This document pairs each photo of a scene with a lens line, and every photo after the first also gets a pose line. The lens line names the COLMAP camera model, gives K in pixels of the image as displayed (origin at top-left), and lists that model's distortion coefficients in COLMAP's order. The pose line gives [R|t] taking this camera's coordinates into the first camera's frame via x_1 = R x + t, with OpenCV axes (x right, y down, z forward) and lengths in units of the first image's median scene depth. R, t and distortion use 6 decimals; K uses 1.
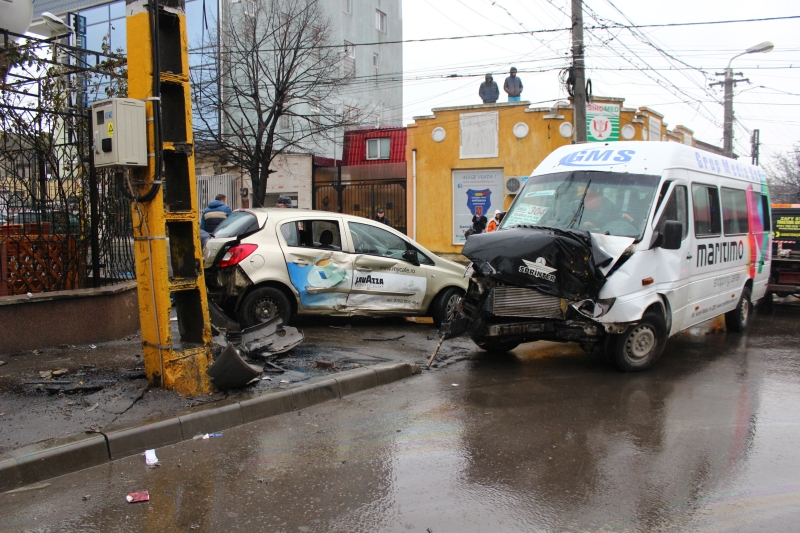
lens RADIAL K [[664.1, 0, 400.0], [0, 664.1, 266.5], [0, 0, 1]] dist [-0.146339, 0.142284]
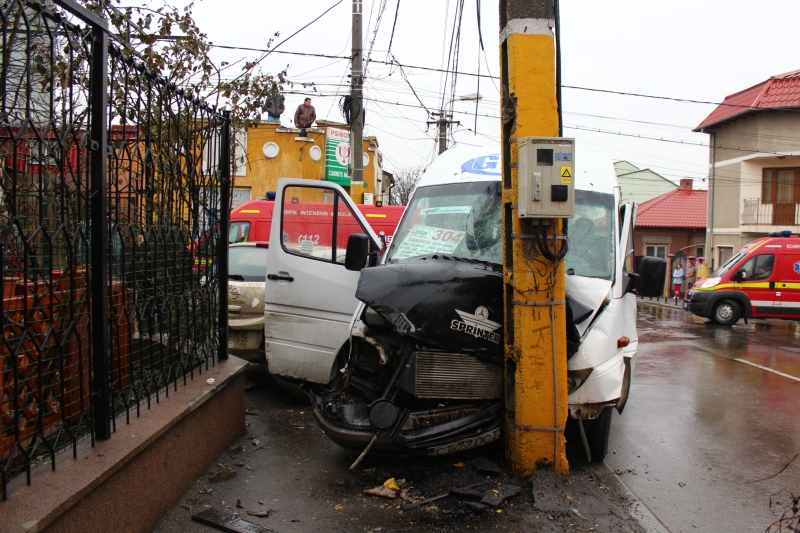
lens RADIAL K [[664.1, 0, 400.0], [0, 664.1, 266.5], [0, 0, 1]] dist [-0.146339, 0.142284]
pose [[0.818213, -0.006399, 0.574880, -0.969068], [0.016382, 0.999792, -0.012188, -0.078192], [-0.574682, 0.019390, 0.818147, 0.388054]]
